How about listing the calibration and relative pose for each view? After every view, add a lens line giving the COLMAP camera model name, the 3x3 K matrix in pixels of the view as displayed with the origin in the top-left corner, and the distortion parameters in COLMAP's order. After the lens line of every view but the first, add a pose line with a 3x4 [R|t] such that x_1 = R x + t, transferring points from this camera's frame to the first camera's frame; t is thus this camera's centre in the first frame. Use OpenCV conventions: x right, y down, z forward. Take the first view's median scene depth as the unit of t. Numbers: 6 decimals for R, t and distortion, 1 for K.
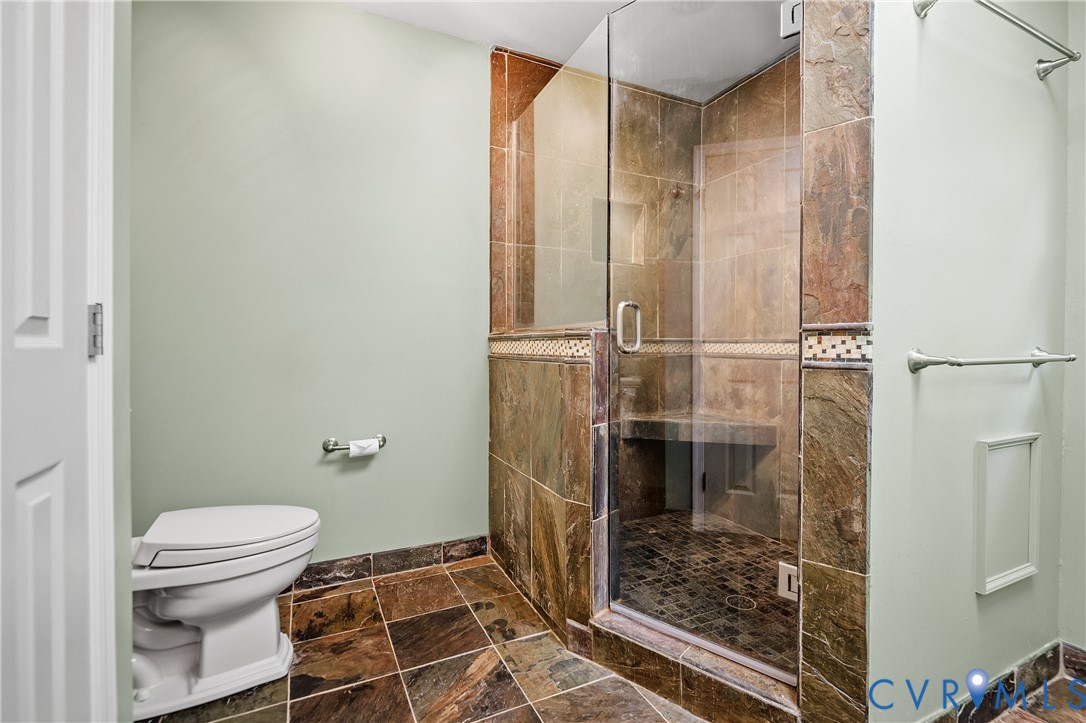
lens RADIAL K [[502.2, 0, 546.8], [0, 502.2, 354.3], [0, 0, 1]] dist [0.003450, -0.002767]
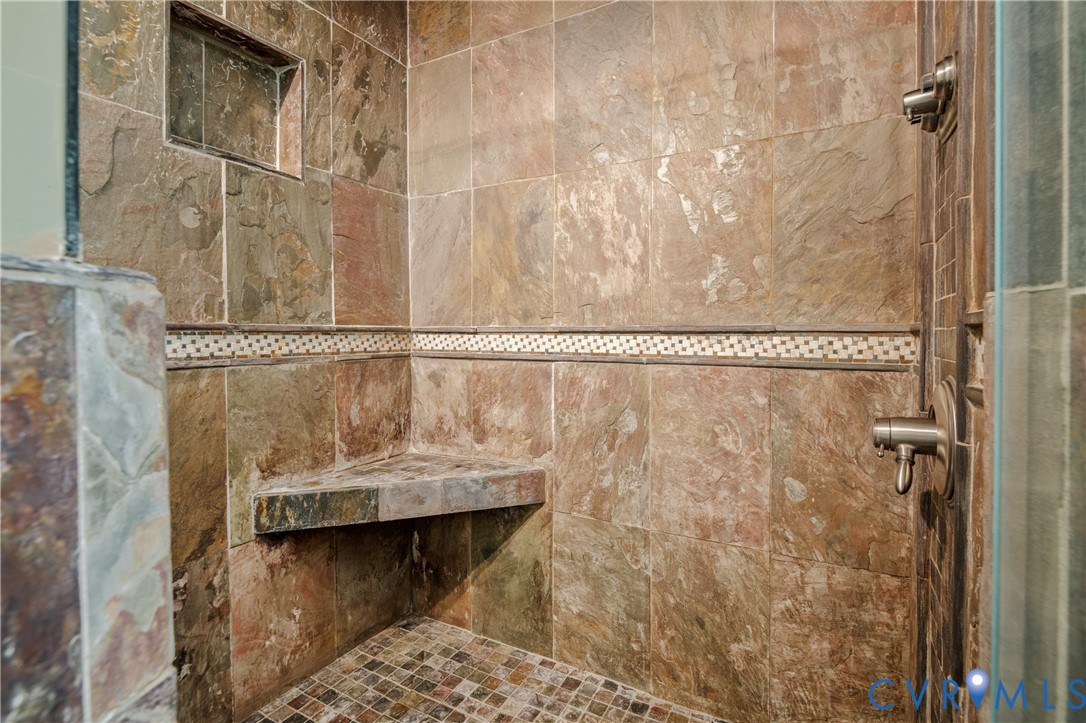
lens RADIAL K [[502.2, 0, 566.0], [0, 502.2, 344.3], [0, 0, 1]] dist [0.003450, -0.002767]
pose [[0.789828, -0.010761, 0.613234, 0.096075], [0.011884, 0.999927, 0.002241, -0.010205], [-0.613213, 0.005518, 0.789898, 0.461072]]
